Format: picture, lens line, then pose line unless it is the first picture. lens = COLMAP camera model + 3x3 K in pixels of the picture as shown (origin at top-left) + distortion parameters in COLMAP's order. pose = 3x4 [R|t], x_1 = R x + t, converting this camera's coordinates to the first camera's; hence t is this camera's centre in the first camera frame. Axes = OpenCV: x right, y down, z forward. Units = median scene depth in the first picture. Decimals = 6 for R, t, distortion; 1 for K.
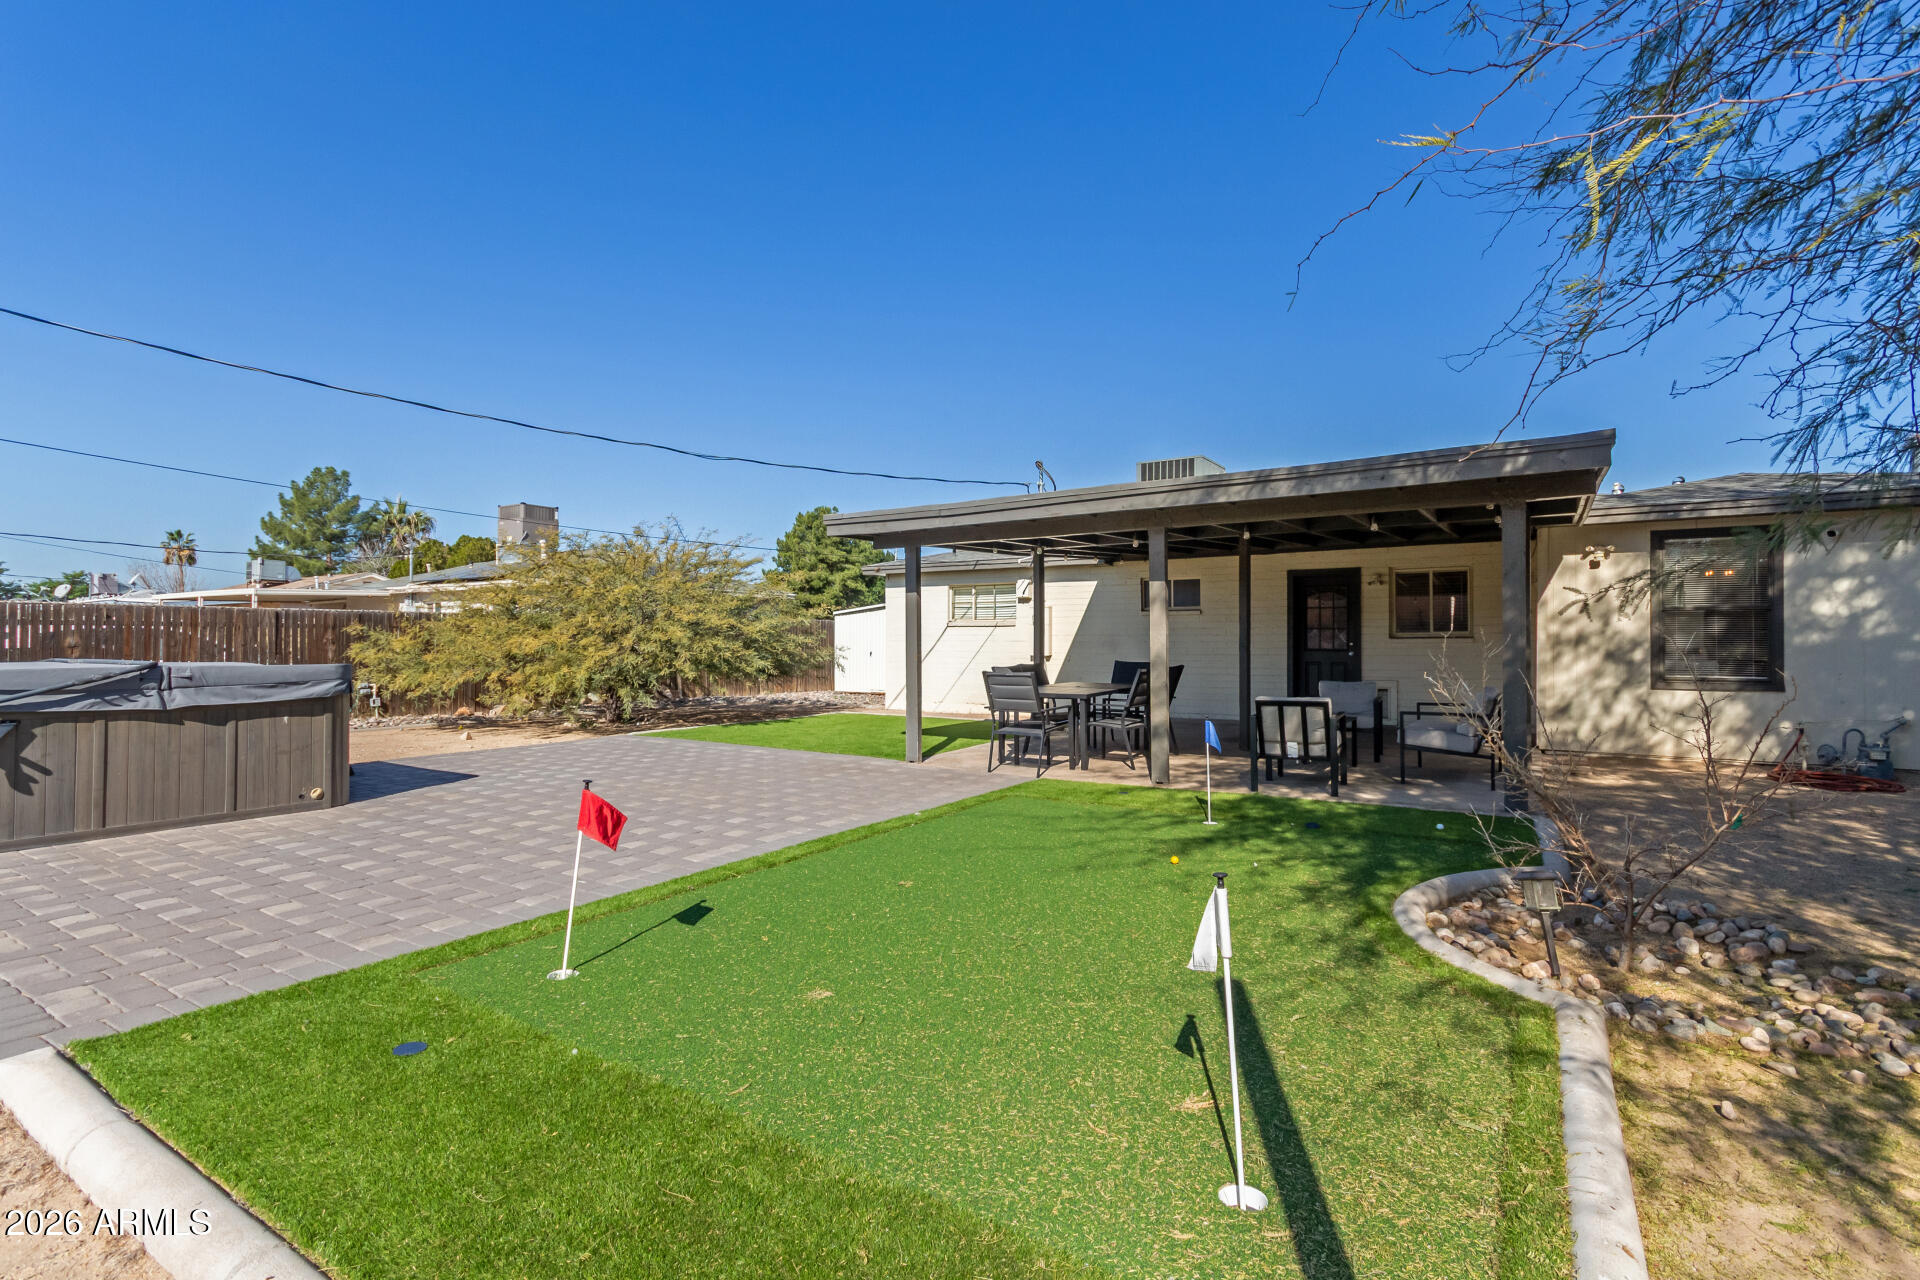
lens RADIAL K [[878.5, 0, 957.8], [0, 878.5, 623.5], [0, 0, 1]] dist [0.001577, 0.000428]
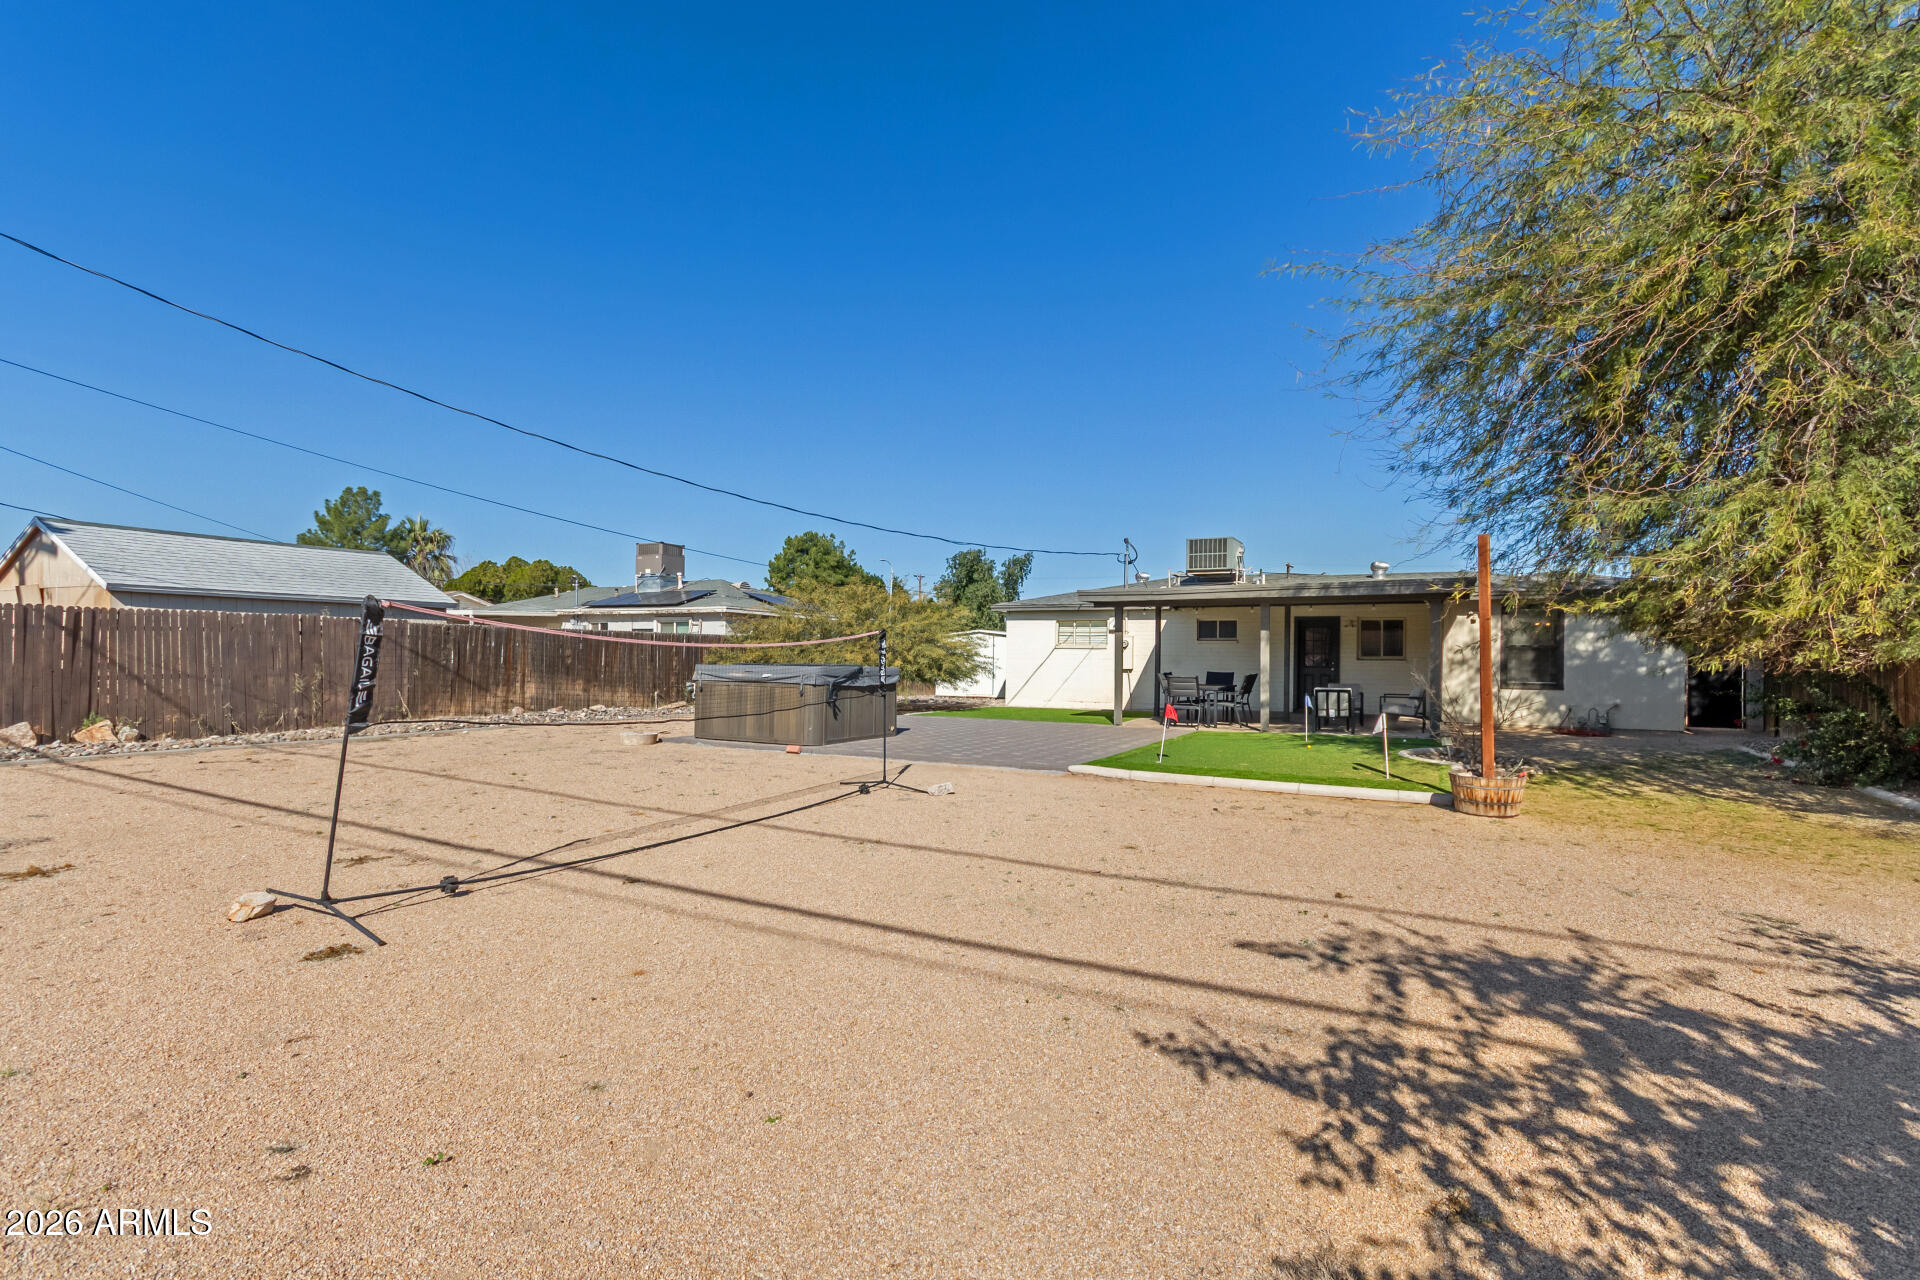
lens RADIAL K [[893.3, 0, 957.4], [0, 893.3, 646.2], [0, 0, 1]] dist [0.001633, 0.001569]
pose [[0.995665, 0.011872, 0.092255, -0.518068], [-0.012573, 0.999896, 0.007021, -0.013975], [-0.092162, -0.008151, 0.995711, -0.760863]]
